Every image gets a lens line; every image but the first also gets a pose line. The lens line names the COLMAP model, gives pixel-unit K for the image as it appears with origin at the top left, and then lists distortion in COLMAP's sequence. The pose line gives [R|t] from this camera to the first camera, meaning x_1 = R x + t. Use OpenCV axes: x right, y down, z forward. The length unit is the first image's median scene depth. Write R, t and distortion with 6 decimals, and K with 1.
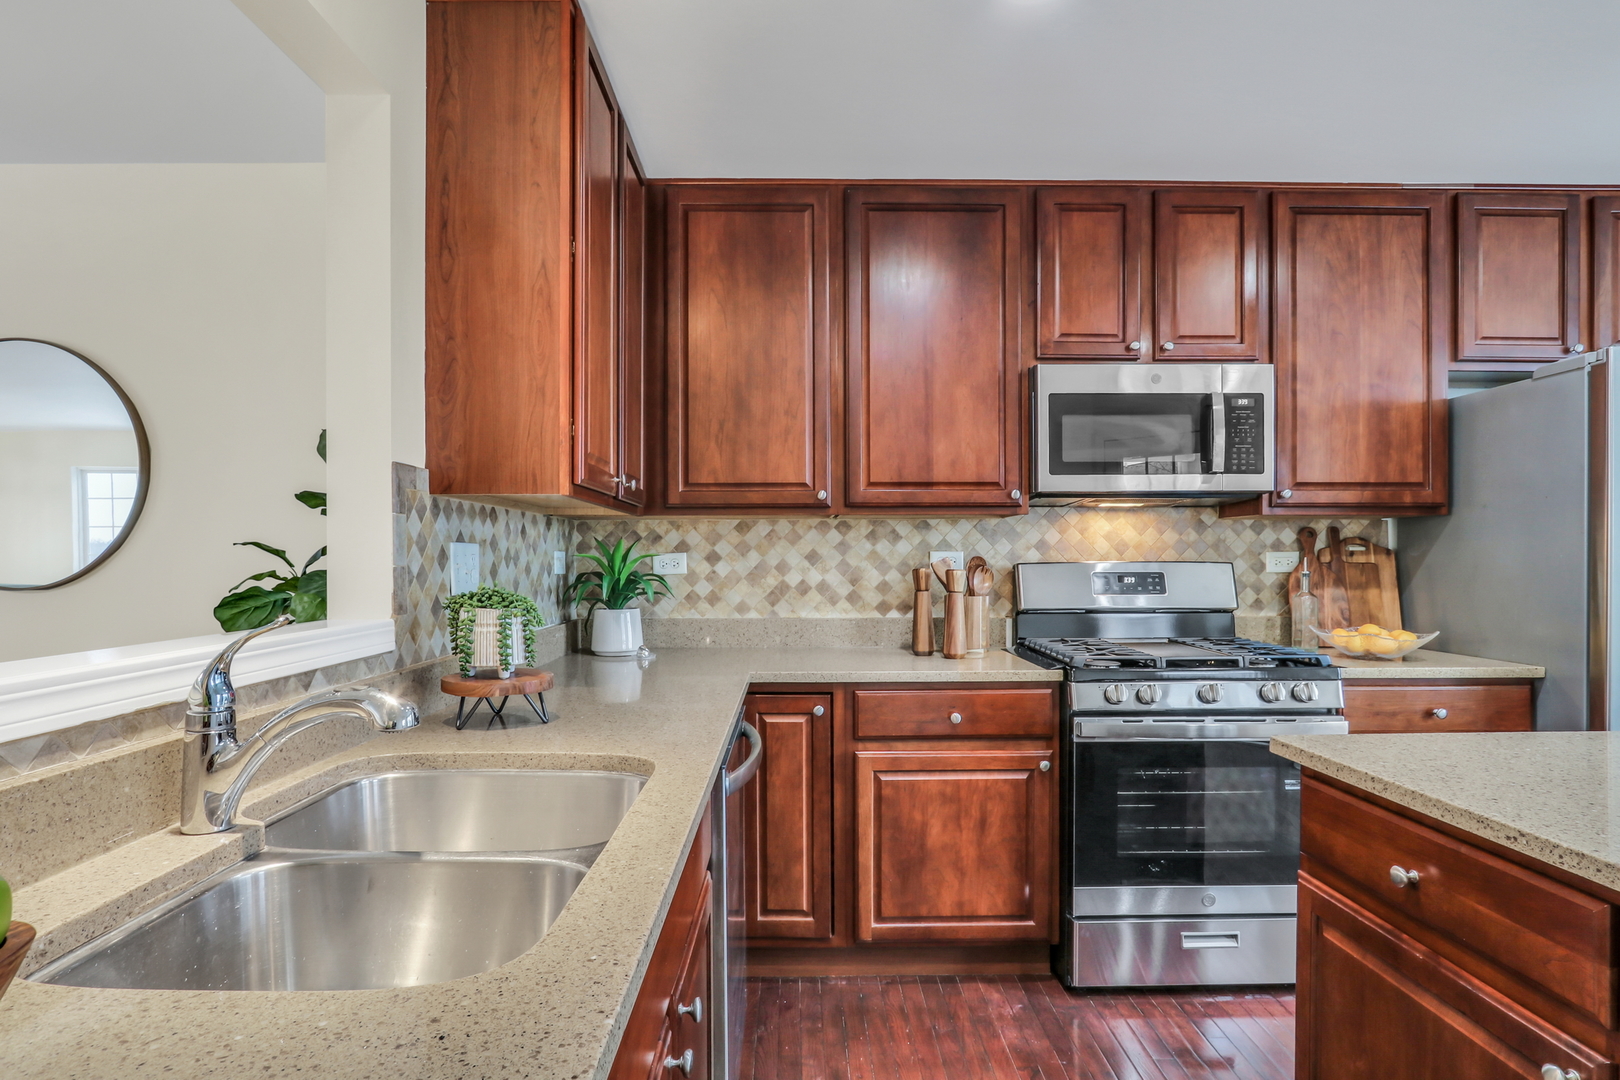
lens RADIAL K [[851.8, 0, 807.4], [0, 851.8, 559.2], [0, 0, 1]] dist [-0.017880, -0.000317]
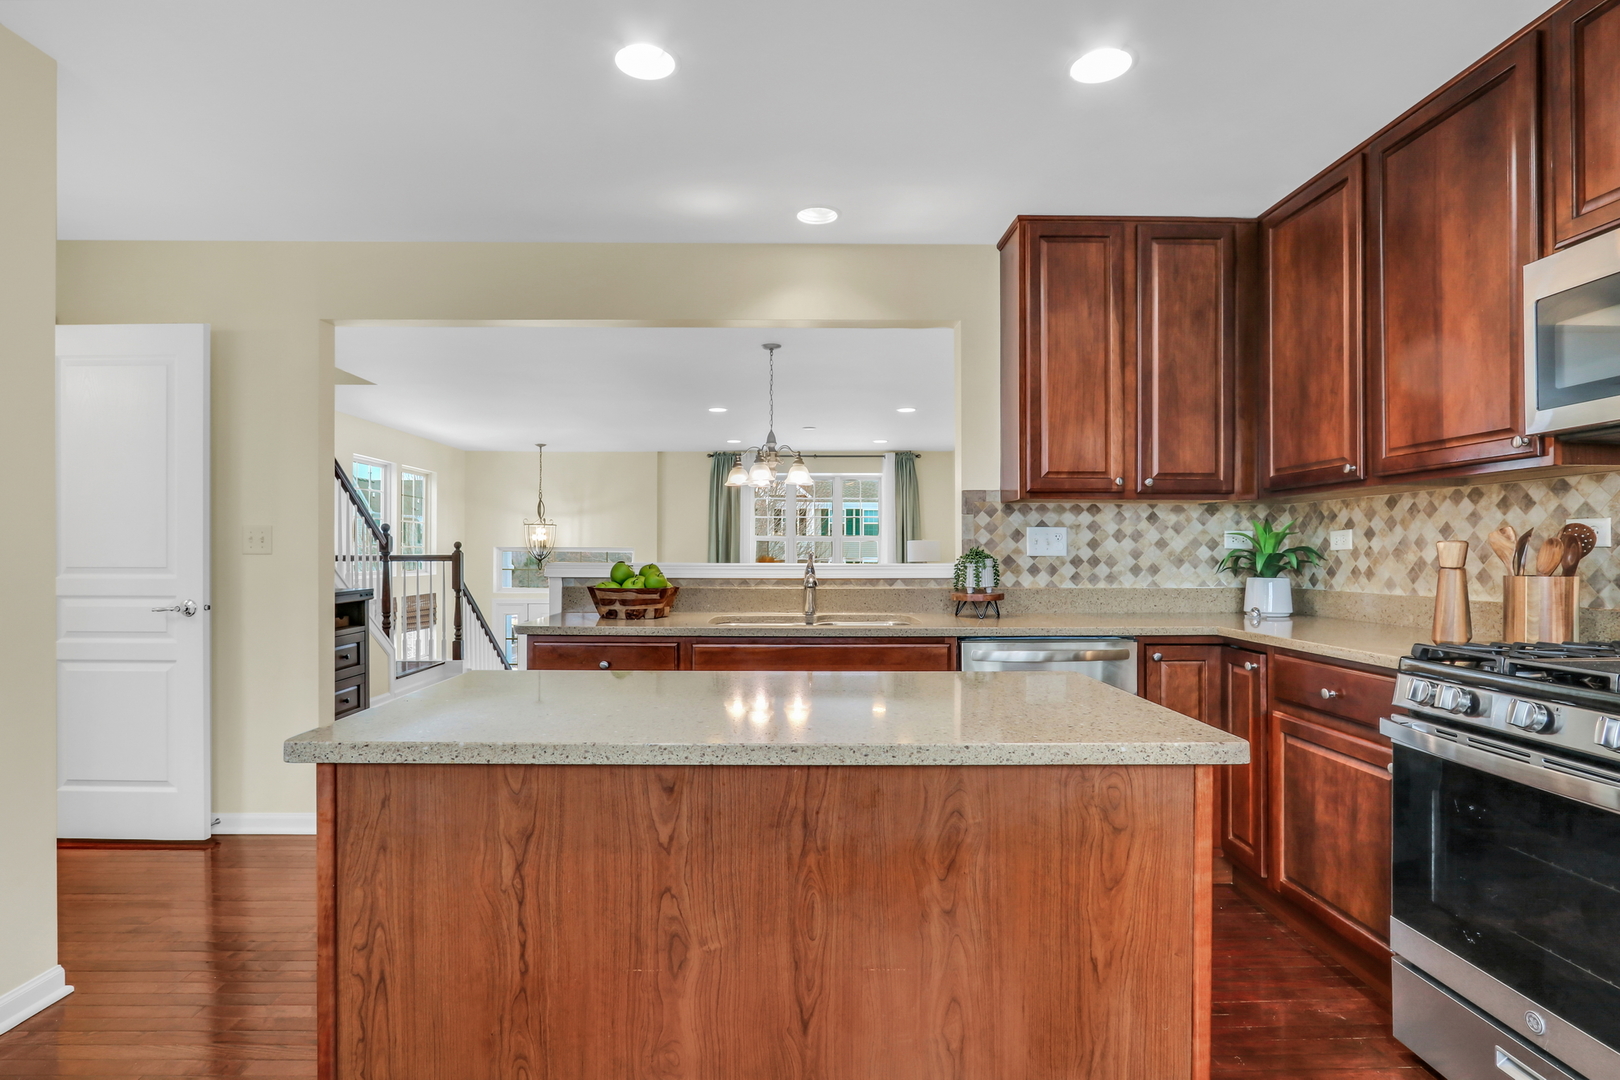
lens RADIAL K [[821.4, 0, 804.0], [0, 821.4, 550.1], [0, 0, 1]] dist [-0.015390, 0.000892]
pose [[0.007172, -0.000753, -0.999974, 0.860568], [-0.003651, 0.999993, -0.000779, 0.021178], [0.999968, 0.003656, 0.007169, 0.316312]]
